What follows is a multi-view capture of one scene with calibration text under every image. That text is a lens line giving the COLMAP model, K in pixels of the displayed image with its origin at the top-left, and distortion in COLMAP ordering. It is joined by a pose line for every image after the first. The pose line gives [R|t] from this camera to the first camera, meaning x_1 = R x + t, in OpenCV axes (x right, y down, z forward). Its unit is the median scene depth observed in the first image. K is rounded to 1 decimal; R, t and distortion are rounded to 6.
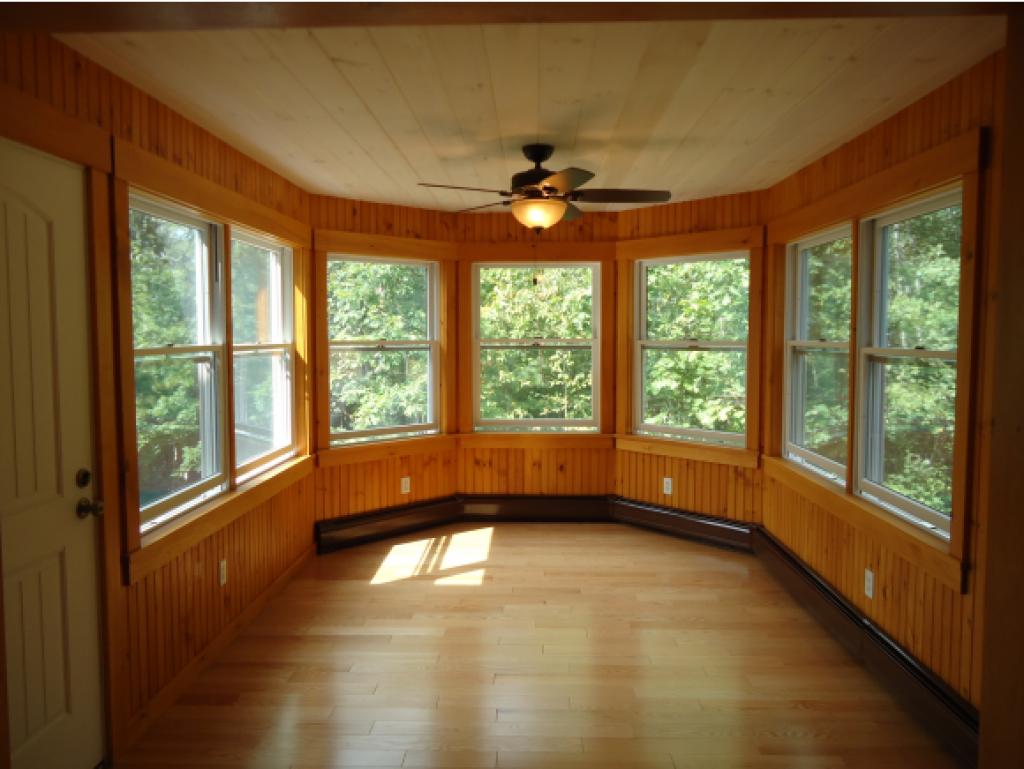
lens RADIAL K [[747.0, 0, 518.6], [0, 747.0, 382.7], [0, 0, 1]] dist [-0.009580, 0.001777]
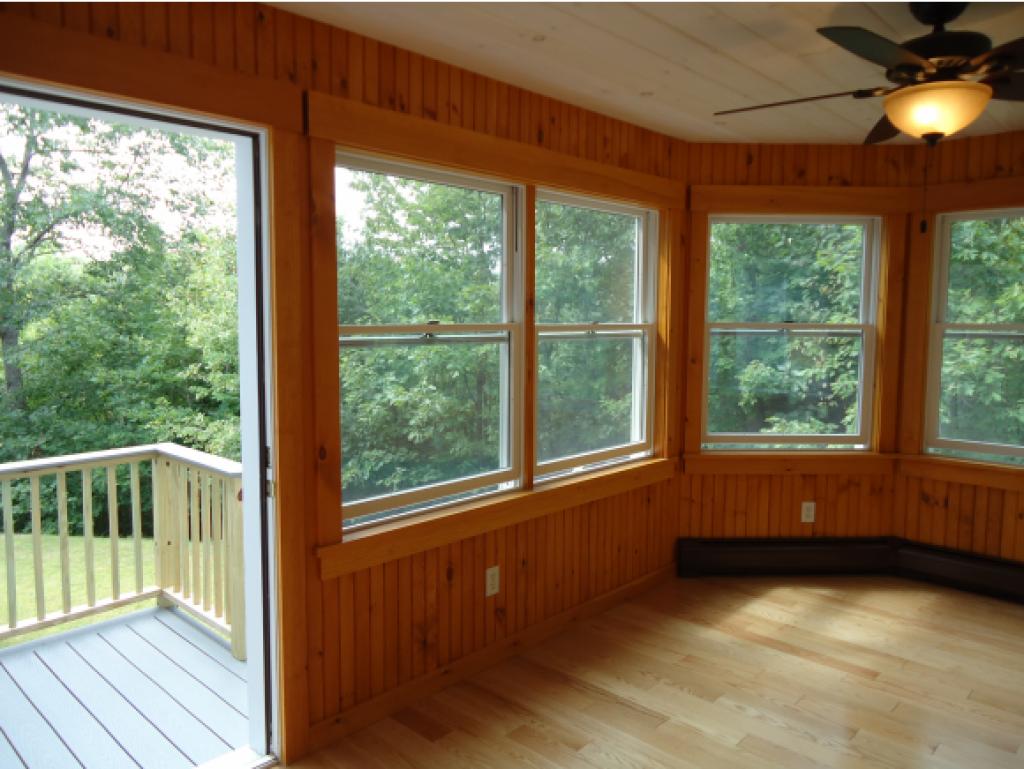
lens RADIAL K [[747.0, 0, 508.0], [0, 747.0, 379.8], [0, 0, 1]] dist [-0.009580, 0.001777]
pose [[0.740808, 0.067219, -0.668345, 0.133853], [-0.053181, 0.997726, 0.041400, -0.014943], [0.669608, 0.004874, 0.742698, 0.242889]]
